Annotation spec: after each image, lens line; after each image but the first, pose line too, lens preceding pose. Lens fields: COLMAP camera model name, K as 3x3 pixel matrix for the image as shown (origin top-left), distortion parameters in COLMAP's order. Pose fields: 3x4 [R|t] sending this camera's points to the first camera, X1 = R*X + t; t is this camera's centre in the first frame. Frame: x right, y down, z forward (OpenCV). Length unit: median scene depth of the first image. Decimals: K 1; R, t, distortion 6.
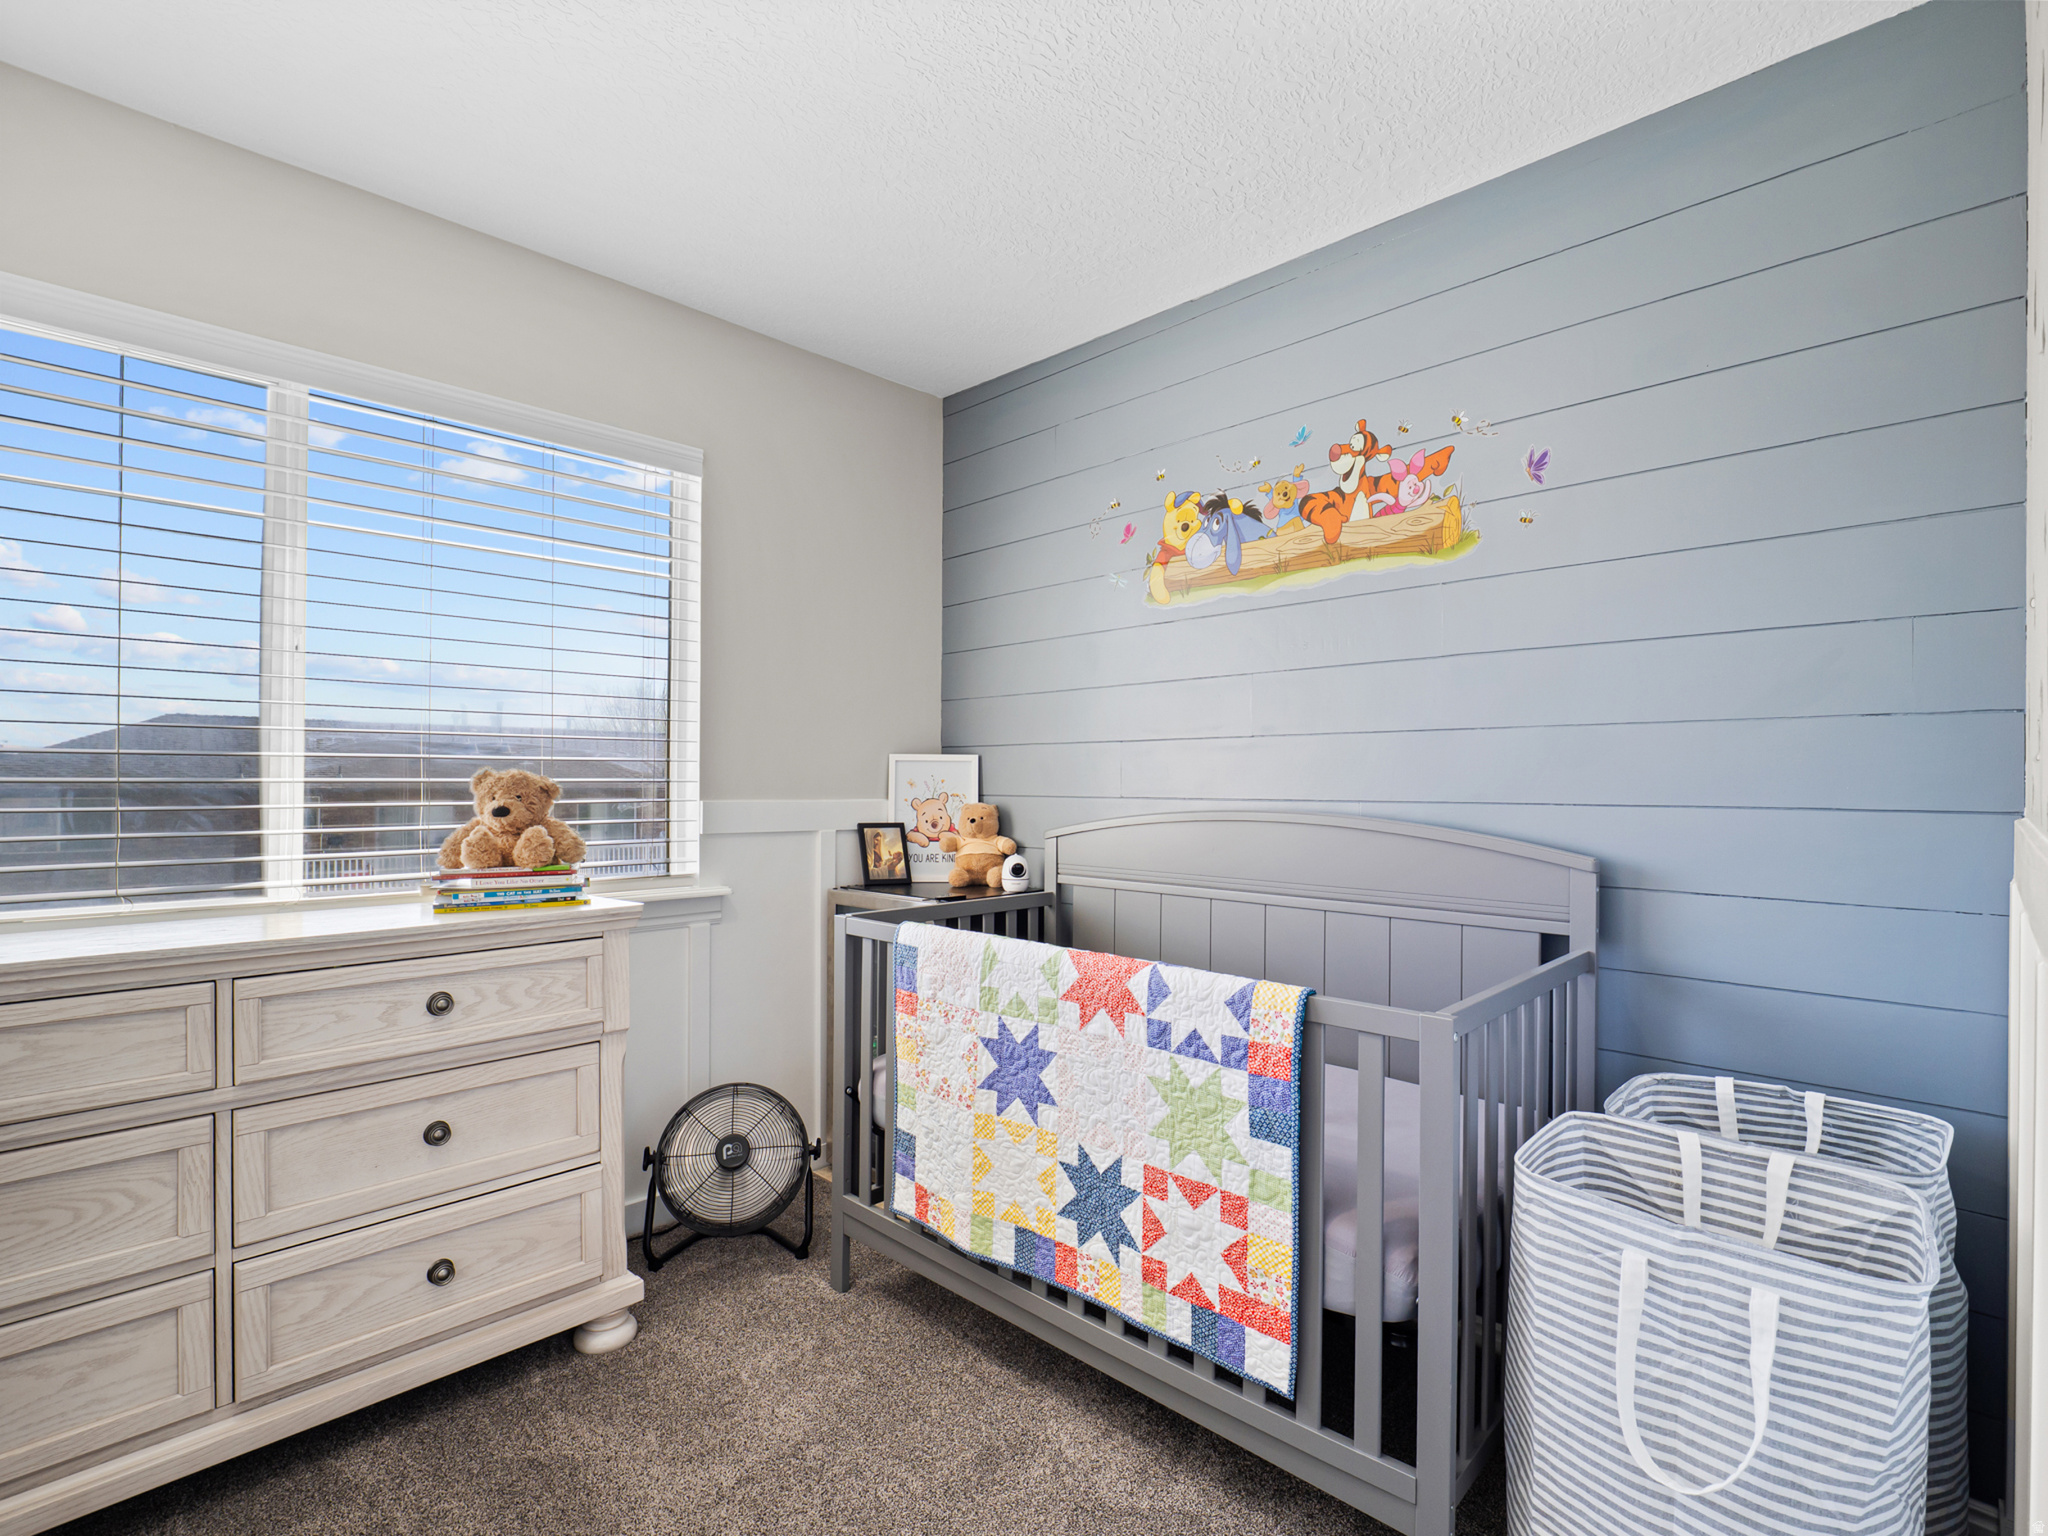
lens RADIAL K [[980.6, 0, 1015.9], [0, 980.6, 769.6], [0, 0, 1]] dist [-0.009496, -0.000633]
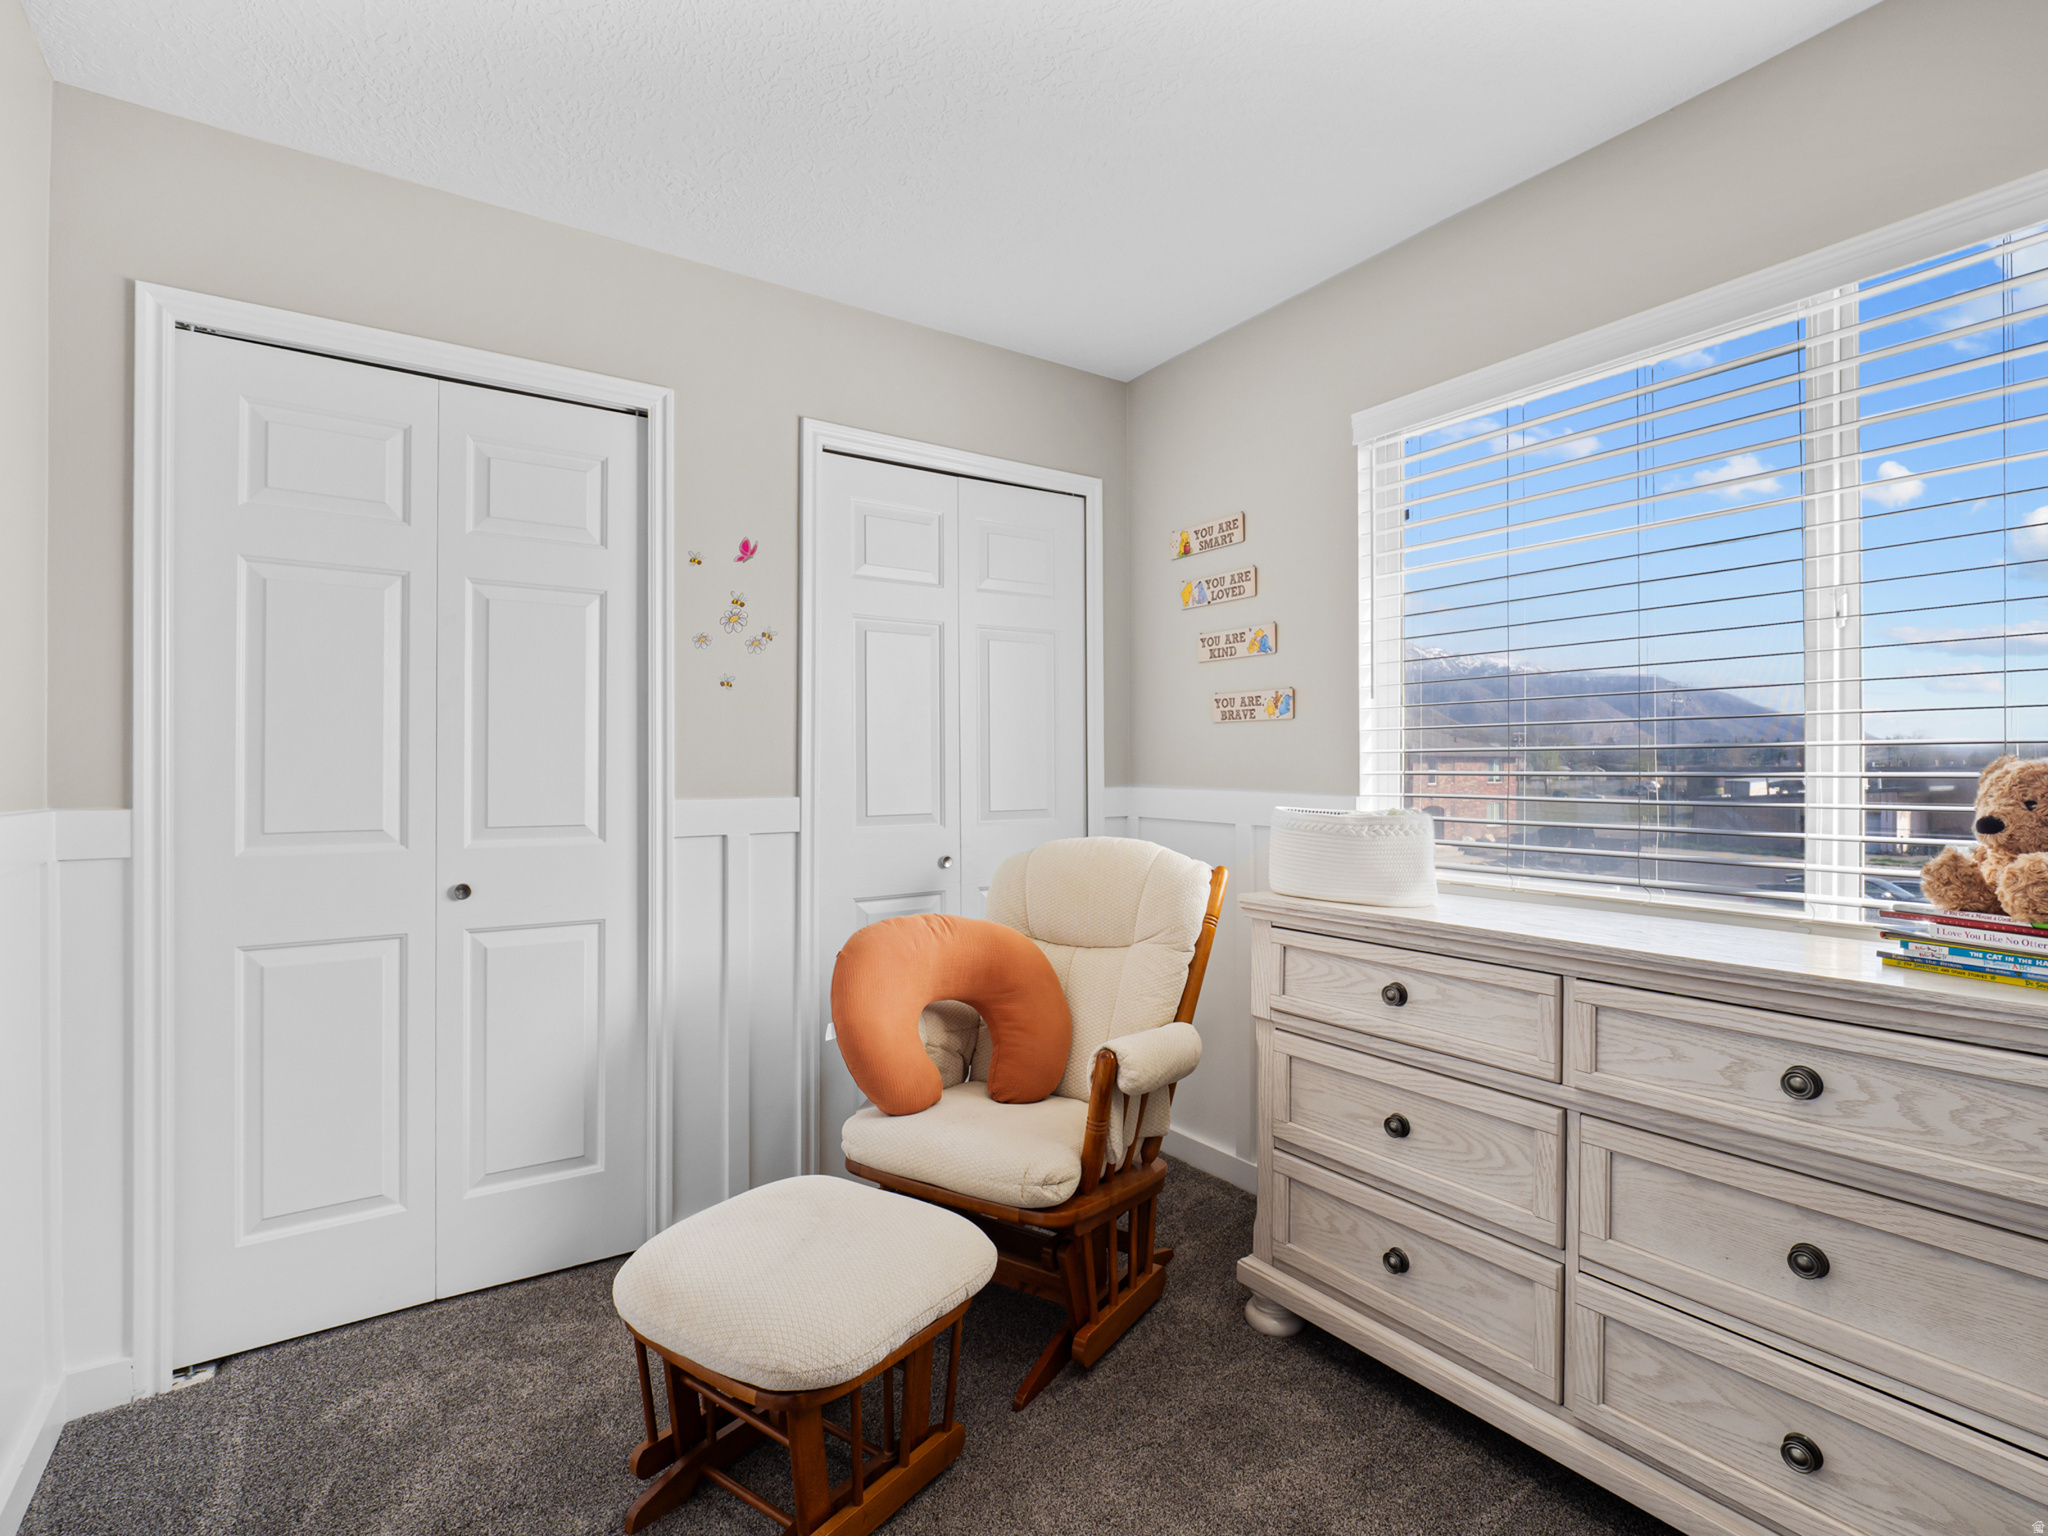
lens RADIAL K [[980.6, 0, 1017.8], [0, 980.6, 770.4], [0, 0, 1]] dist [-0.009496, -0.000633]
pose [[-0.198446, -0.004475, -0.980102, 0.225223], [0.007182, 0.999956, -0.006020, 0.008327], [0.980085, -0.008233, -0.198405, 0.555828]]
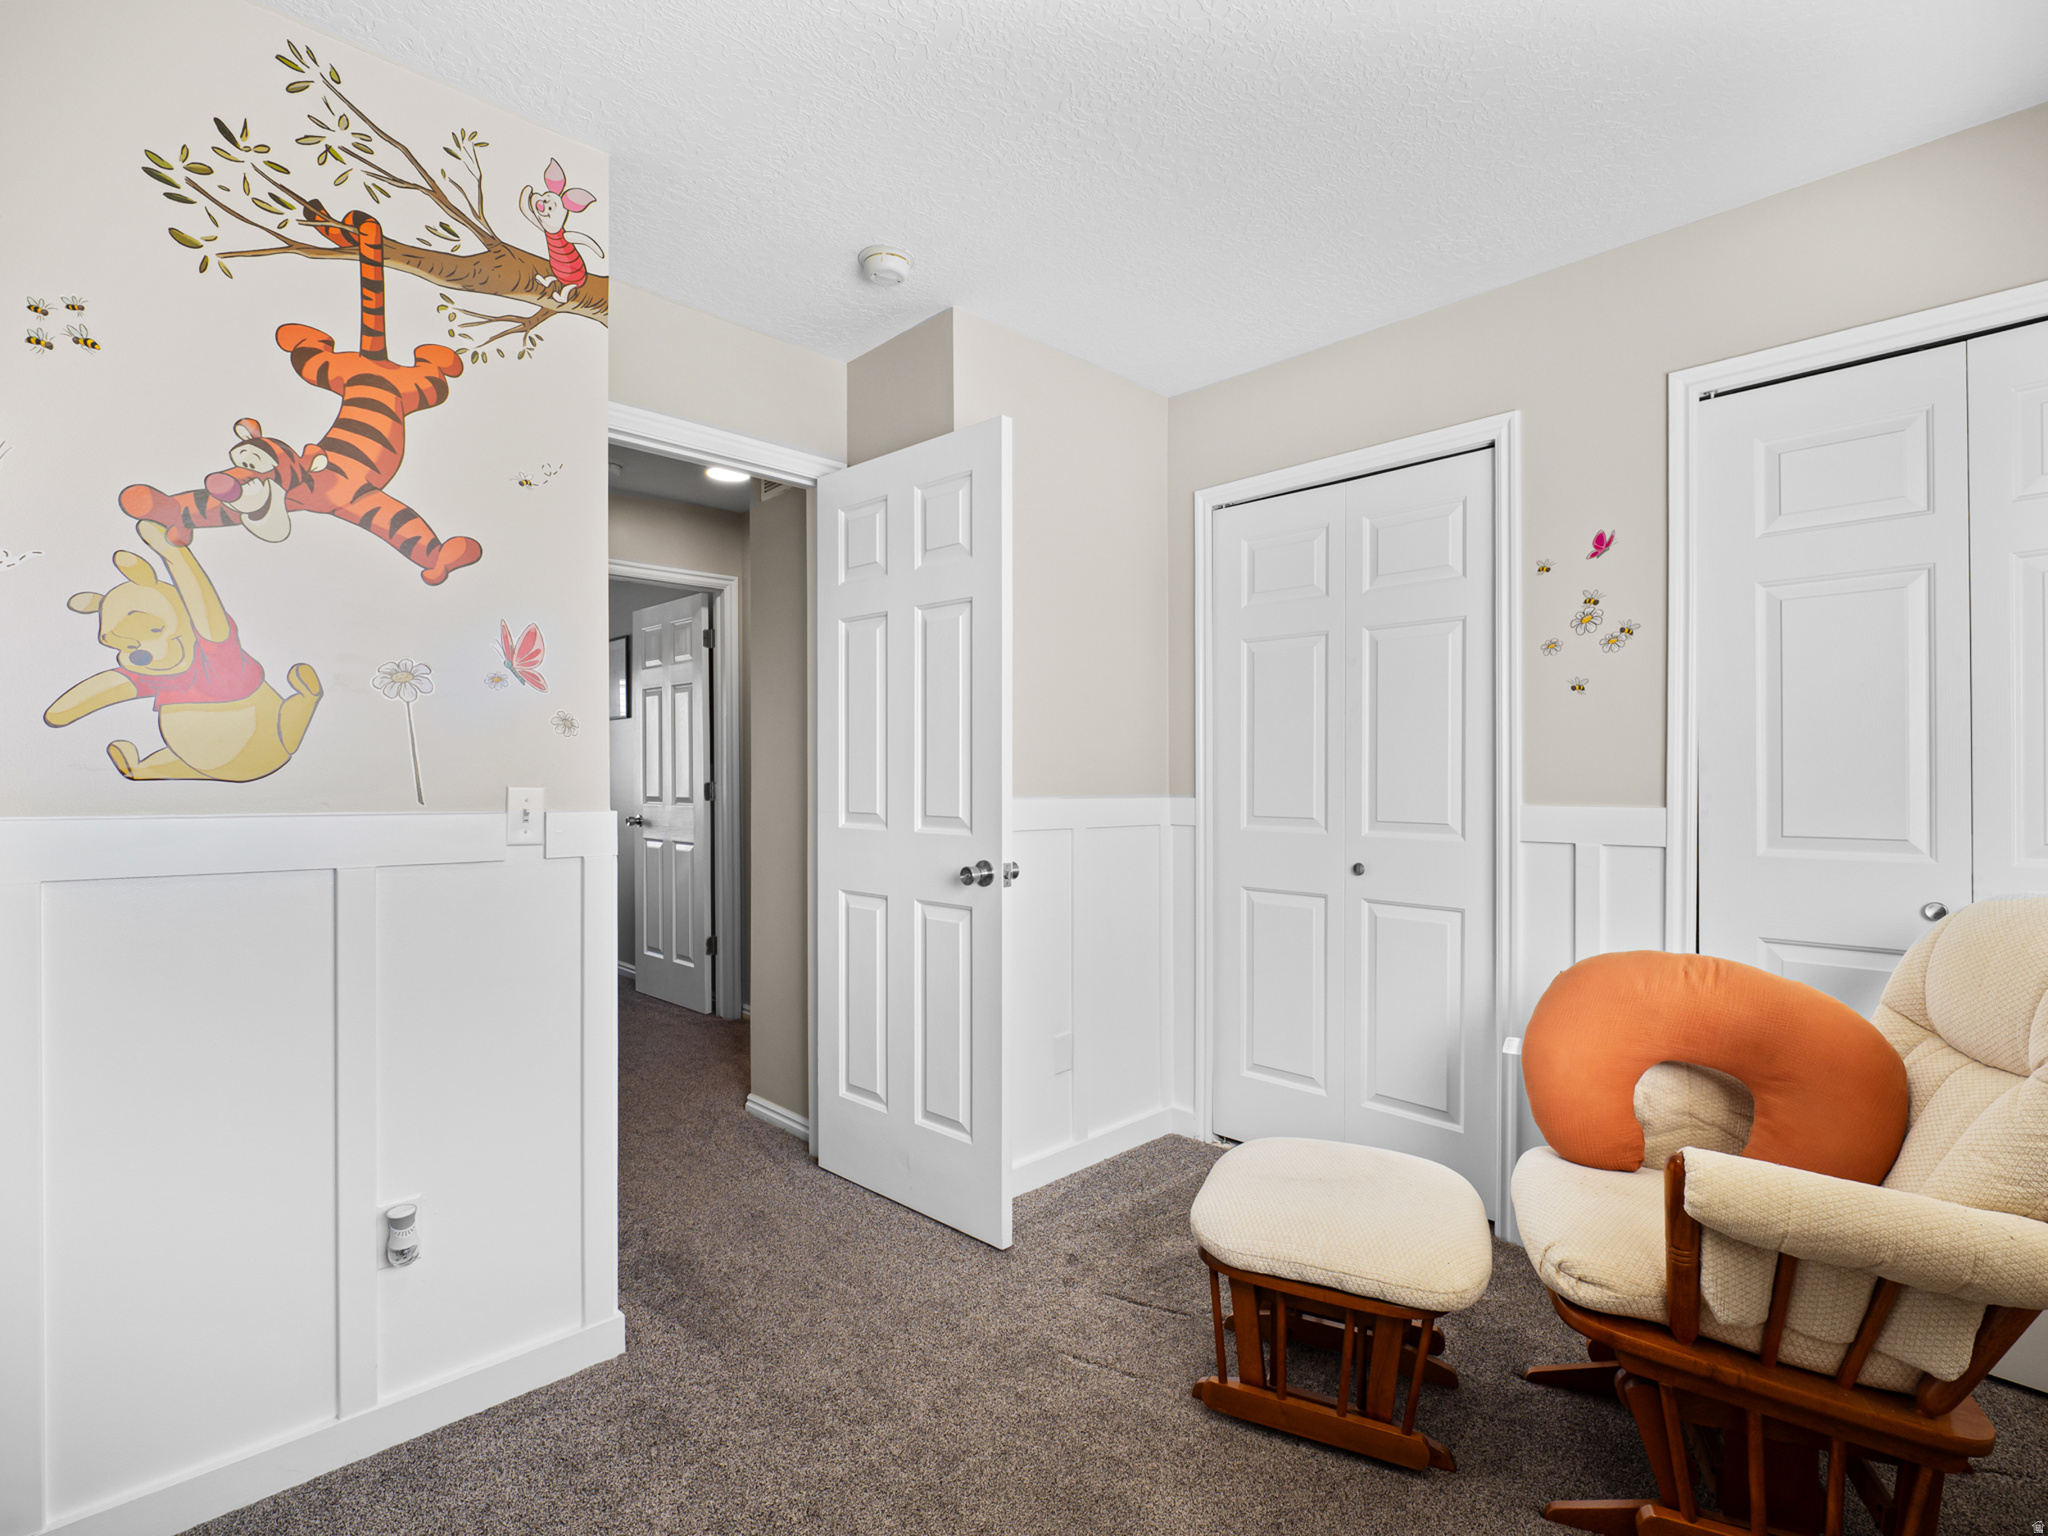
lens RADIAL K [[980.6, 0, 1017.4], [0, 980.6, 779.2], [0, 0, 1]] dist [-0.009496, -0.000633]
pose [[-0.999645, -0.005526, 0.026061, -0.491780], [-0.005543, 0.999984, -0.000560, 0.004397], [-0.026057, -0.000704, -0.999660, 1.458323]]
